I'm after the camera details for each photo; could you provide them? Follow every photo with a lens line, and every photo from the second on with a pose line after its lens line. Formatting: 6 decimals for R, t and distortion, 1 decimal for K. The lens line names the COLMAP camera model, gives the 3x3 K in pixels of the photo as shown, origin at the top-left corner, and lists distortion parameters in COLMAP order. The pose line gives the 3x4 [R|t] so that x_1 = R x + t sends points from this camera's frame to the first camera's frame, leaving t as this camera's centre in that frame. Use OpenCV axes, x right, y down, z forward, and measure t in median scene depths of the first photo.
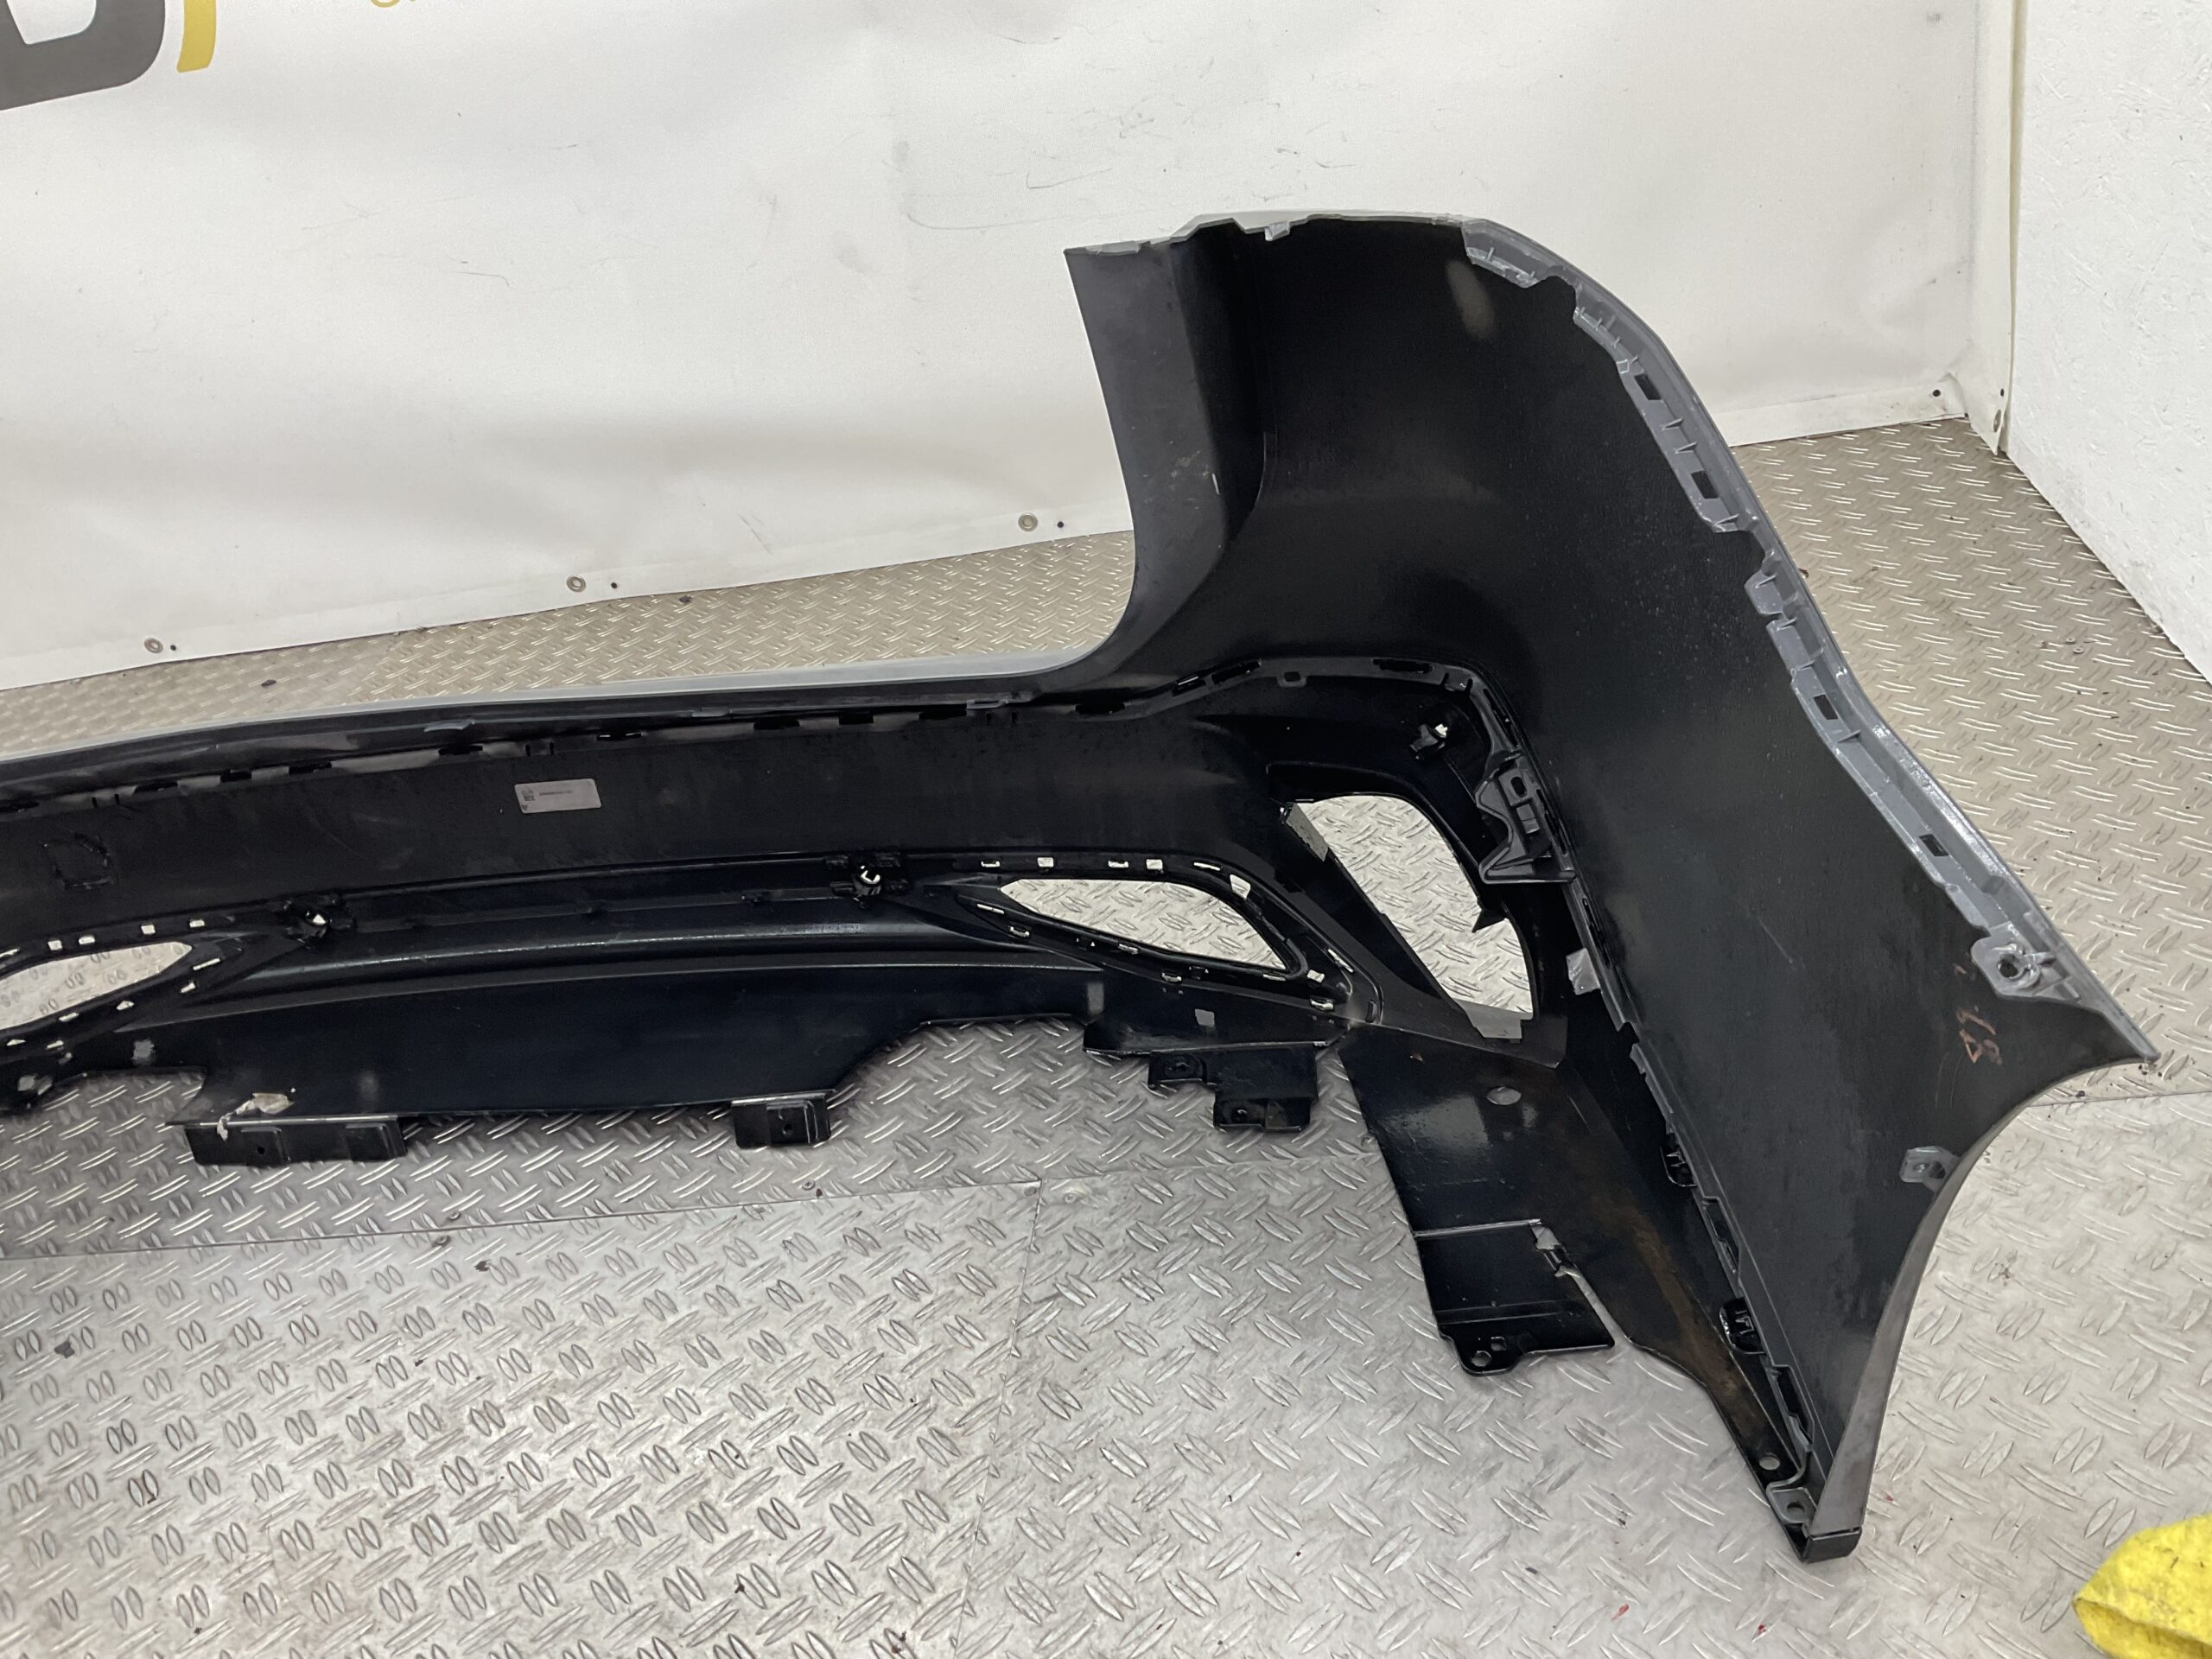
lens RADIAL K [[1821.8, 0, 1092.3], [0, 1821.8, 824.6], [0, 0, 1]] dist [0.057738, -0.096259]
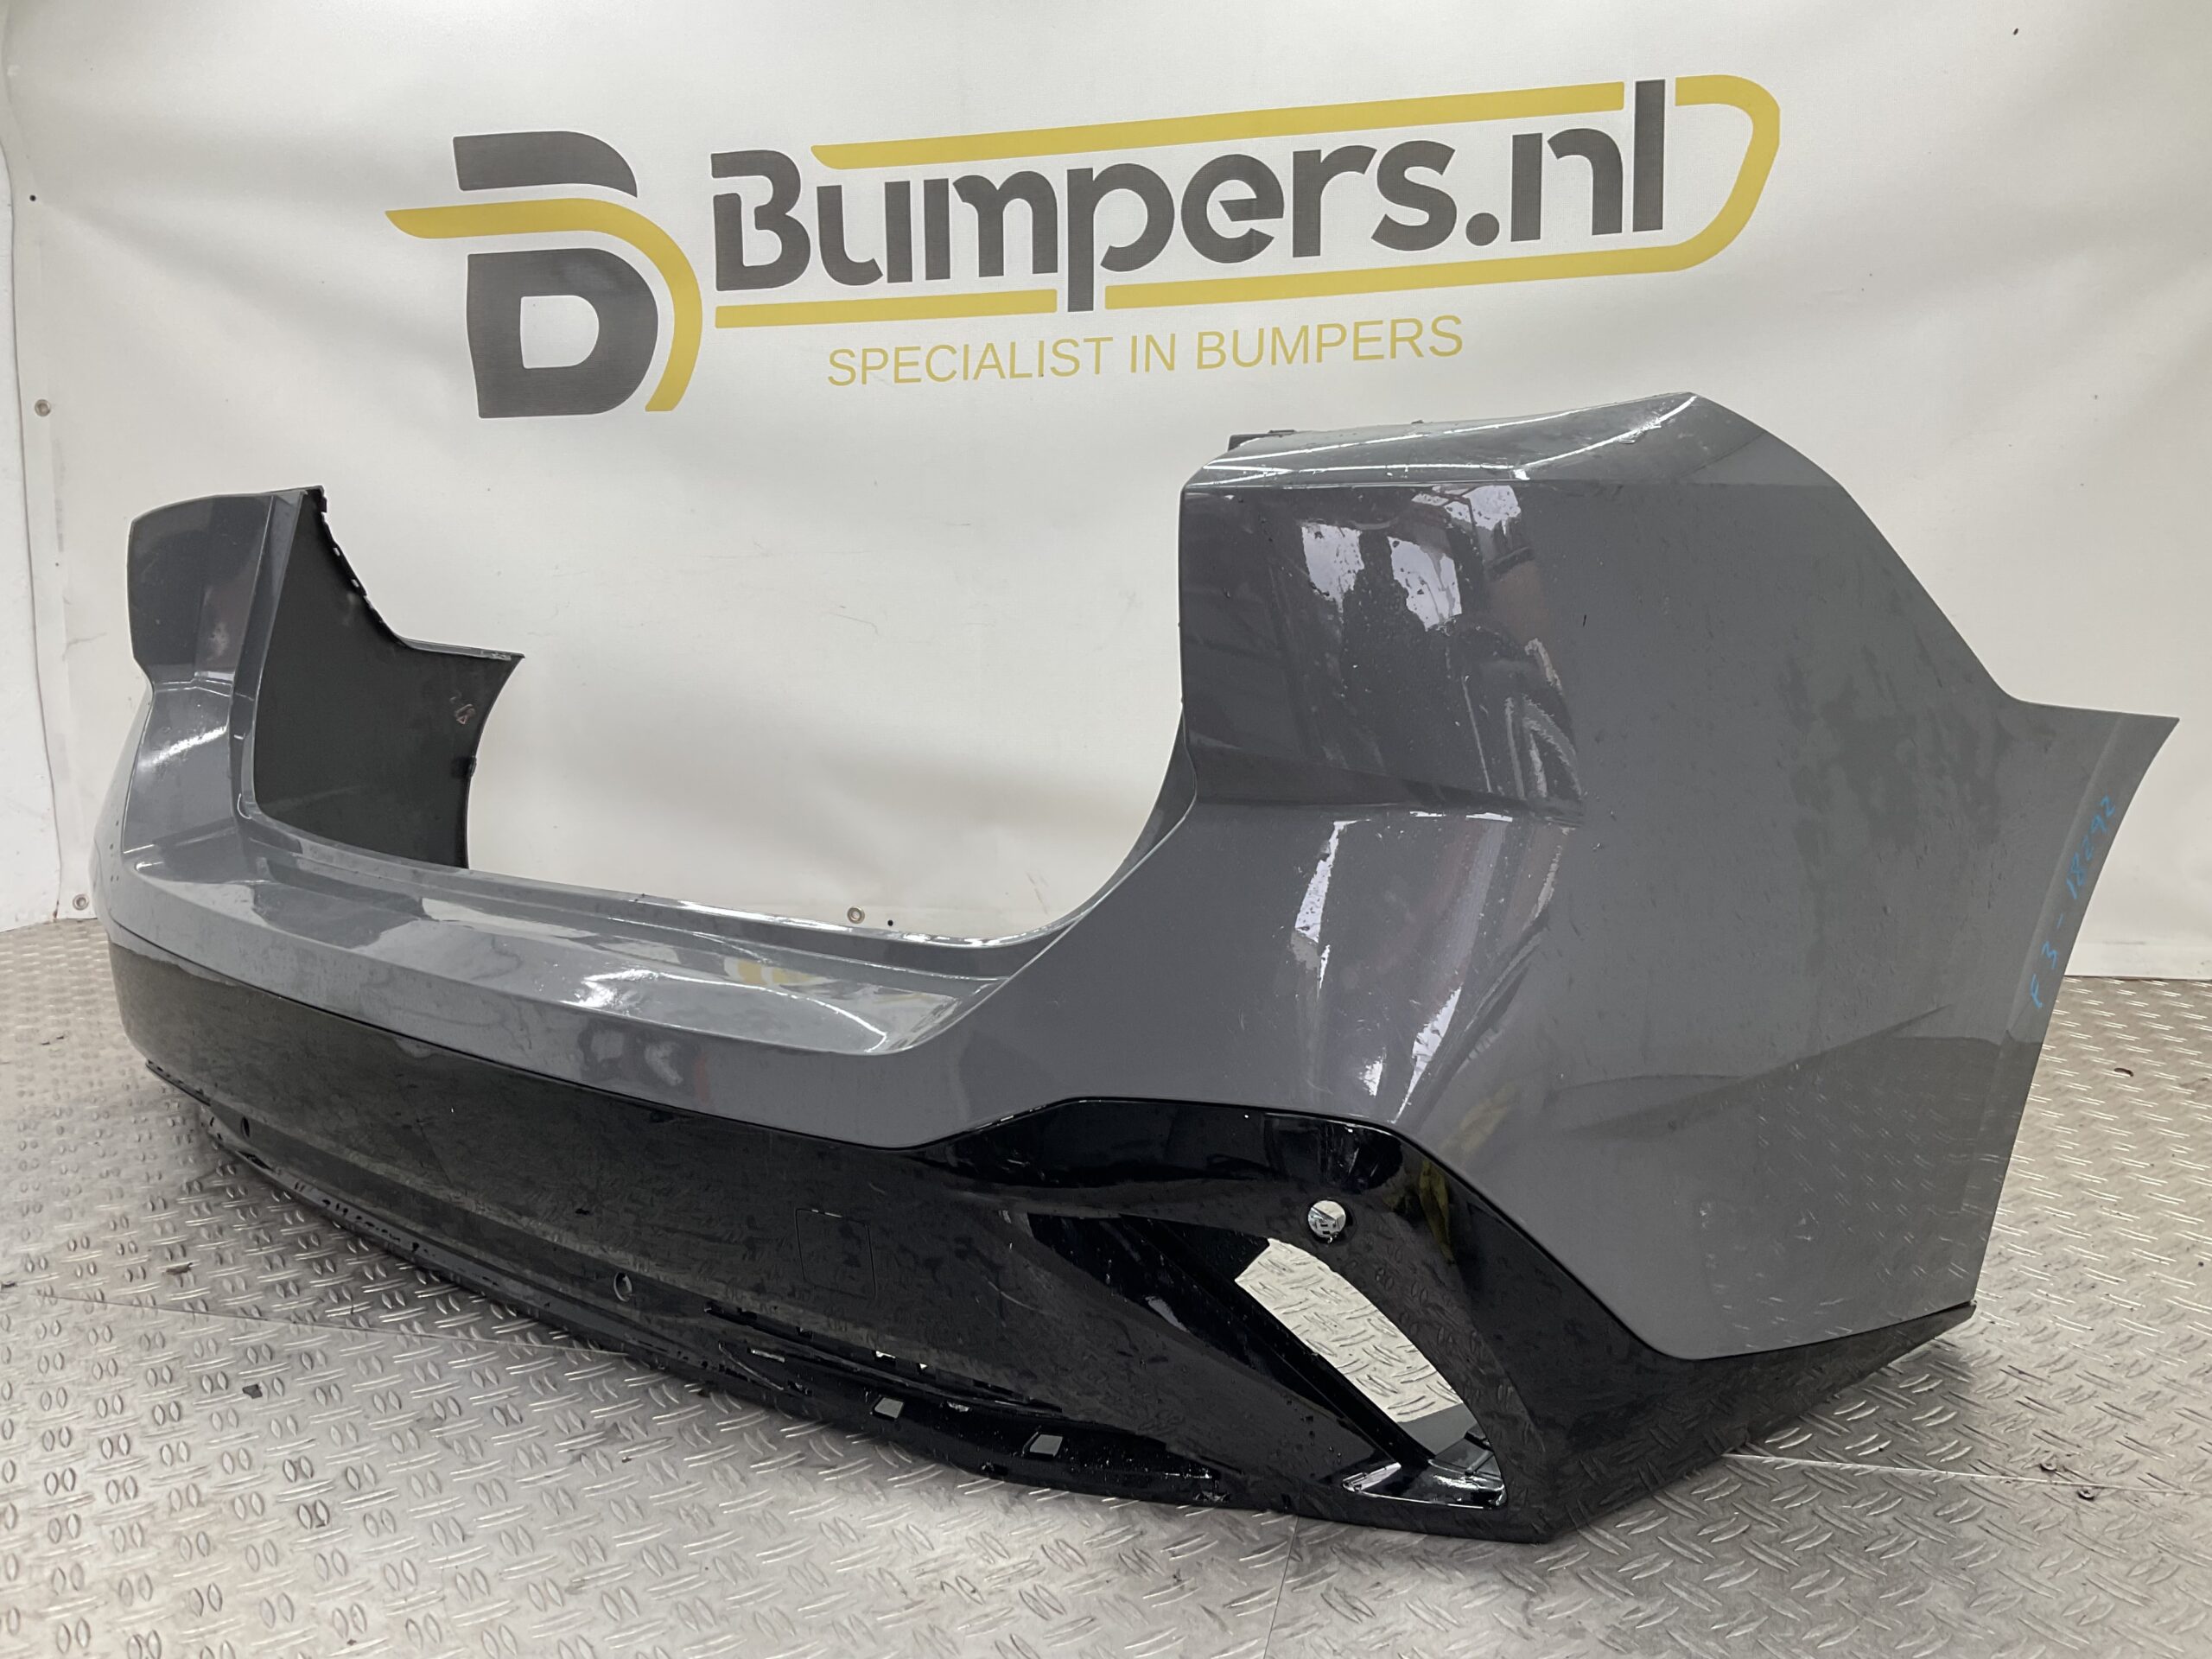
lens RADIAL K [[1821.8, 0, 1085.7], [0, 1821.8, 817.6], [0, 0, 1]] dist [0.057738, -0.096259]
pose [[0.977847, 0.177378, -0.111142, -0.094124], [-0.204554, 0.922424, -0.327555, 0.241752], [0.044419, 0.343033, 0.938273, 0.039734]]
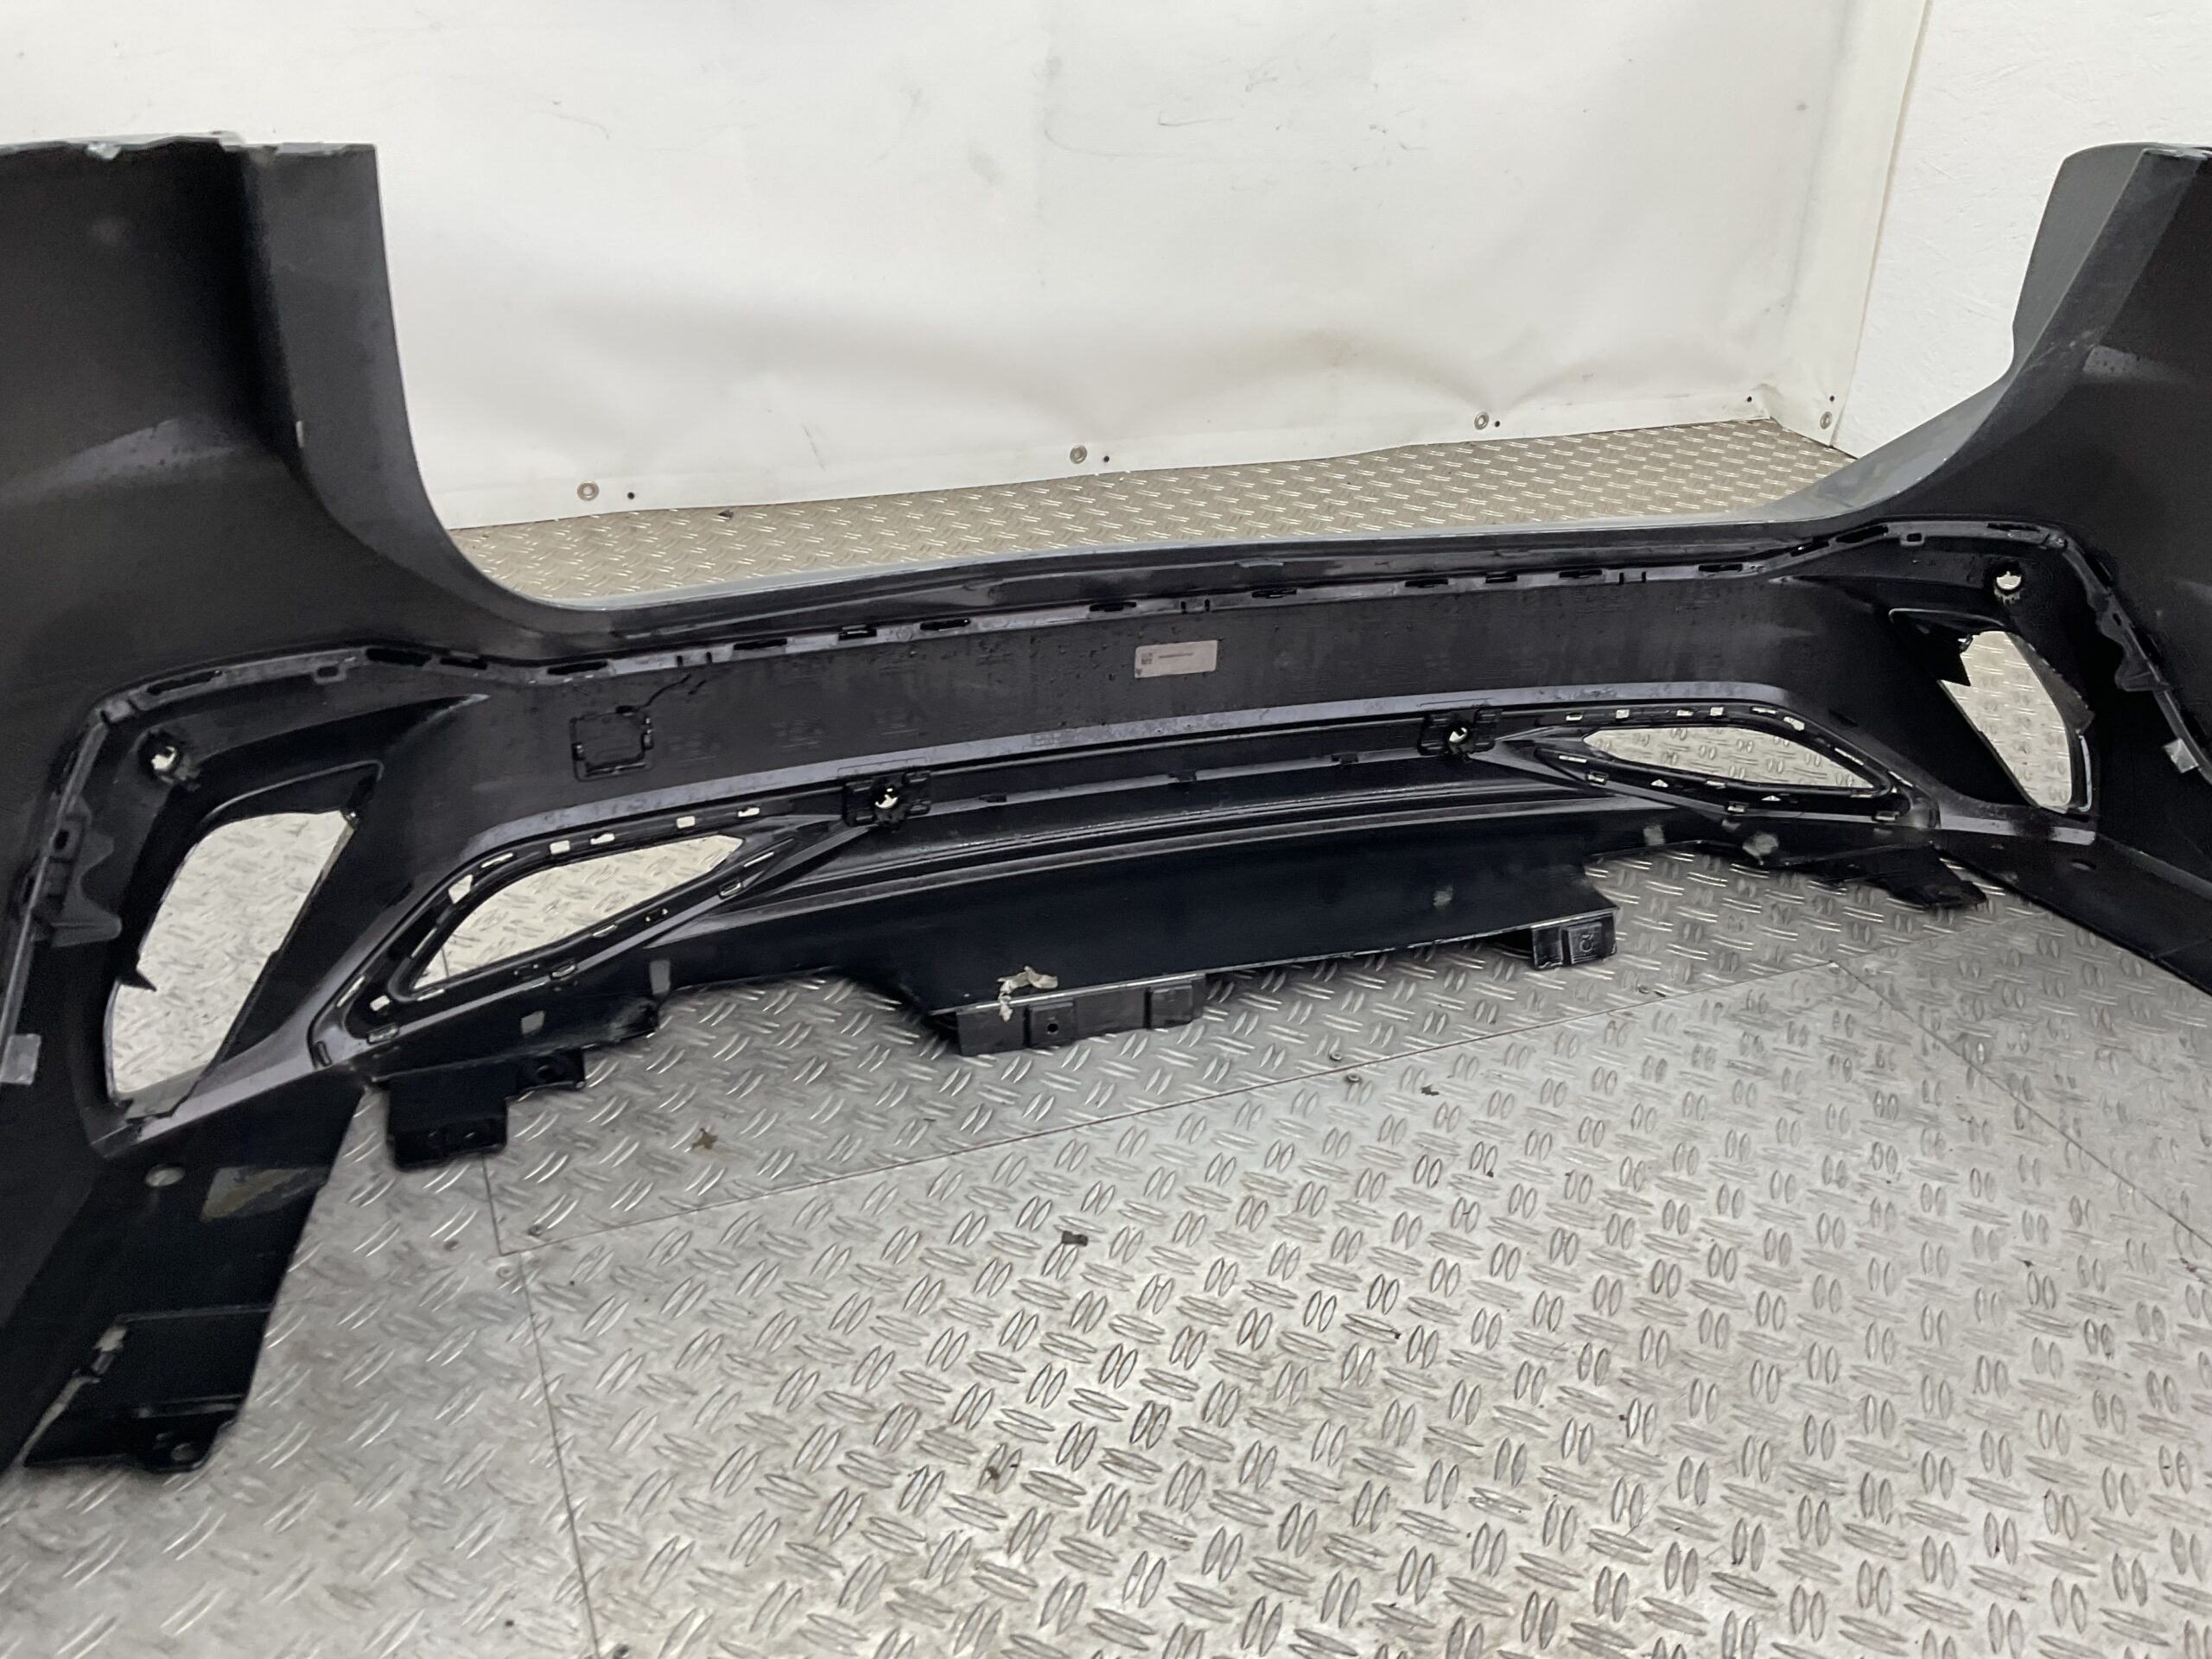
lens RADIAL K [[1821.8, 0, 1084.7], [0, 1821.8, 824.0], [0, 0, 1]] dist [0.057738, -0.096259]
pose [[0.855810, -0.031855, 0.516308, -1.021704], [0.049260, 0.998585, -0.020042, 0.108566], [-0.514939, 0.042586, 0.856168, 0.251289]]
